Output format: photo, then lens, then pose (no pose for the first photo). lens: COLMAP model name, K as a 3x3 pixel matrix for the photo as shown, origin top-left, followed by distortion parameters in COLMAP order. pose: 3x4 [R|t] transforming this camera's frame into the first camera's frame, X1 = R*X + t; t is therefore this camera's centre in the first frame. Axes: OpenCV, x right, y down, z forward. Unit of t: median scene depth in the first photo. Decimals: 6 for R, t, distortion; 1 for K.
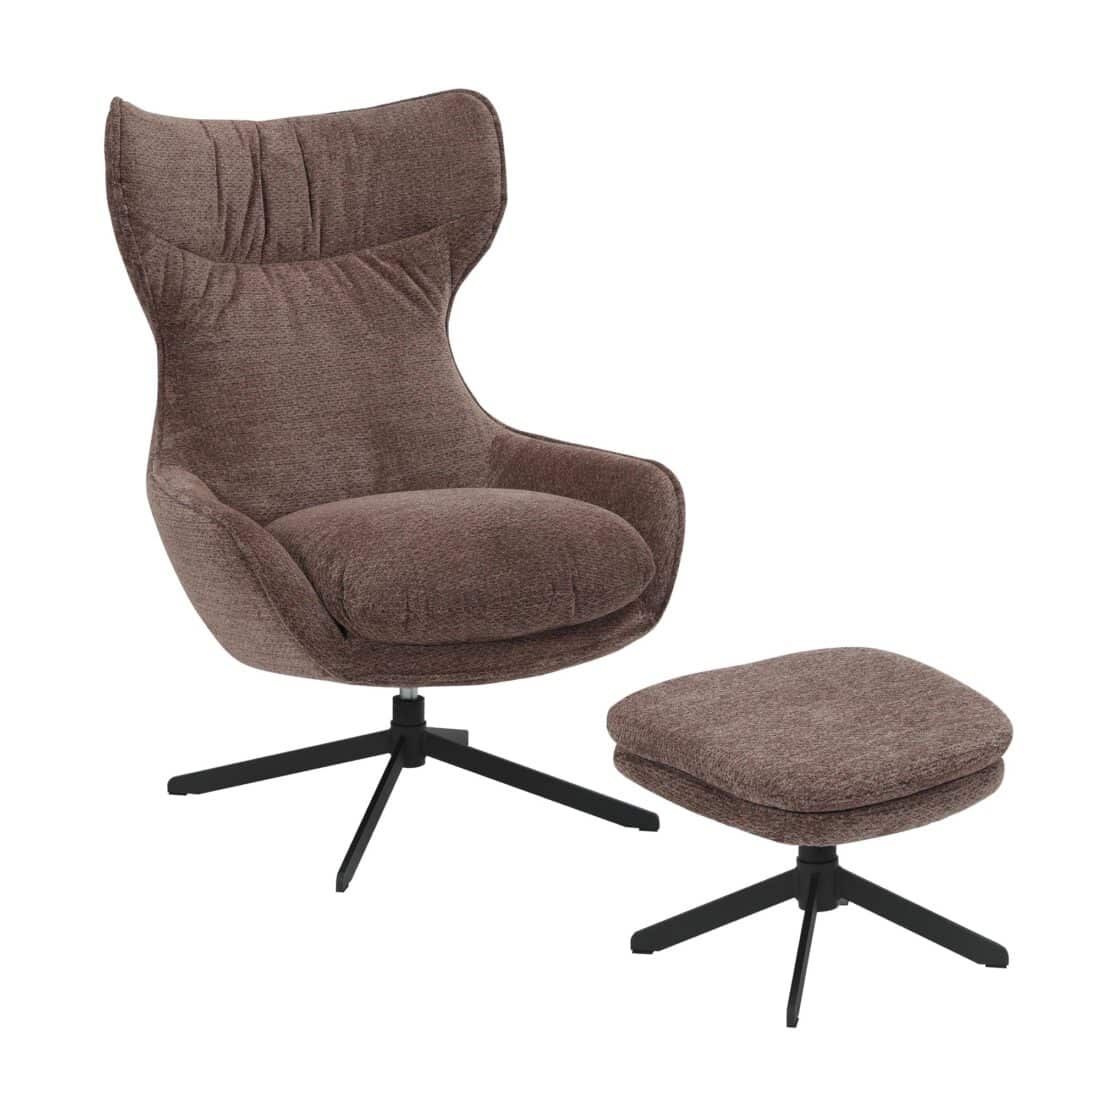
lens RADIAL K [[3035.9, 0, 550.0], [0, 3035.9, 550.0], [0, 0, 1]] dist [-0.033902, -0.212504]
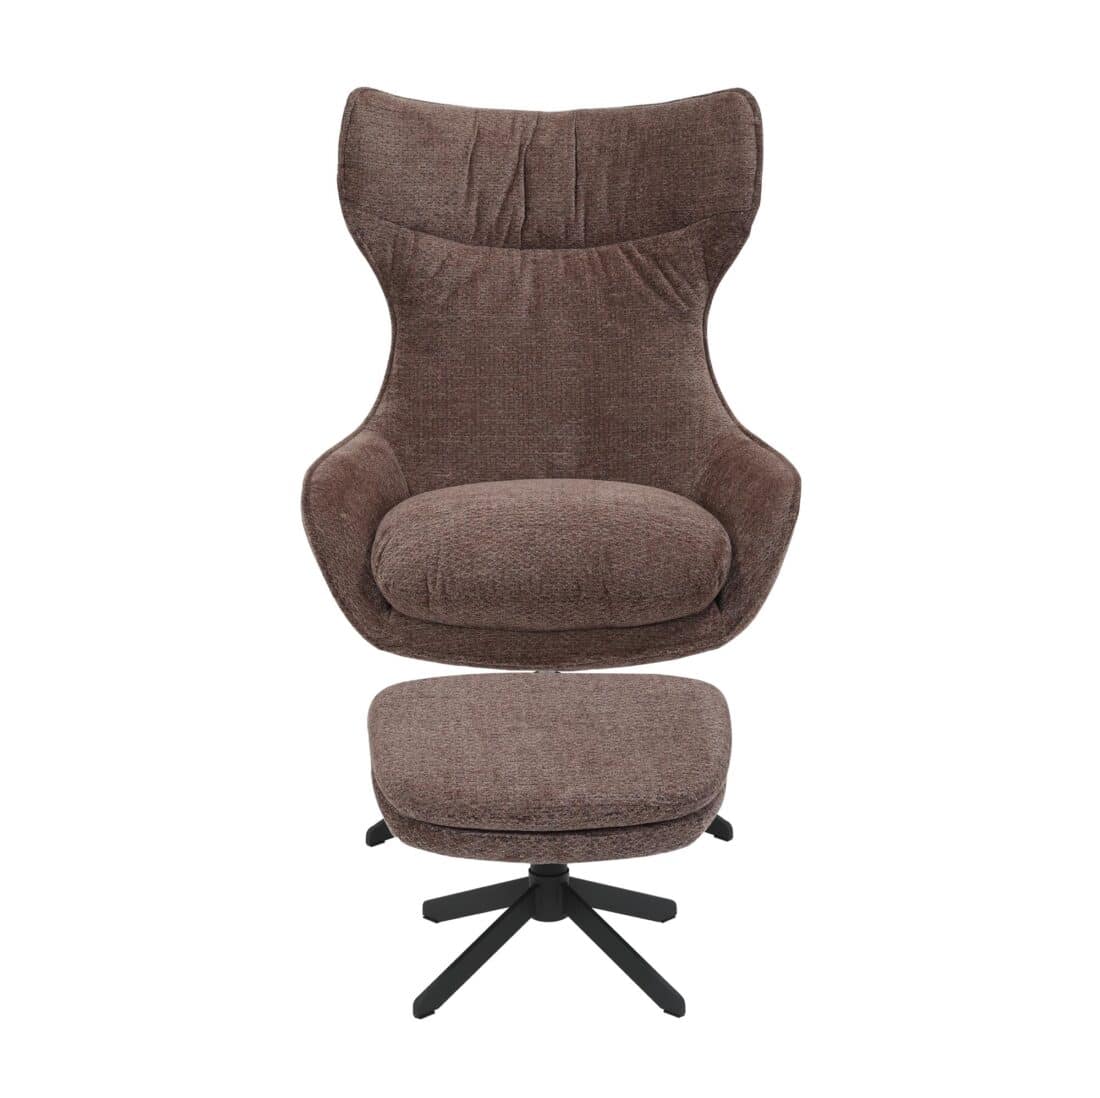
lens RADIAL K [[2992.9, 0, 550.0], [0, 2992.9, 549.0], [0, 0, 1]] dist [0.082062, 0.465185]
pose [[0.850256, 0.121997, -0.512037, 0.458786], [-0.103976, 0.992530, 0.063821, -0.058043], [0.515998, -0.001024, 0.856589, 0.111647]]
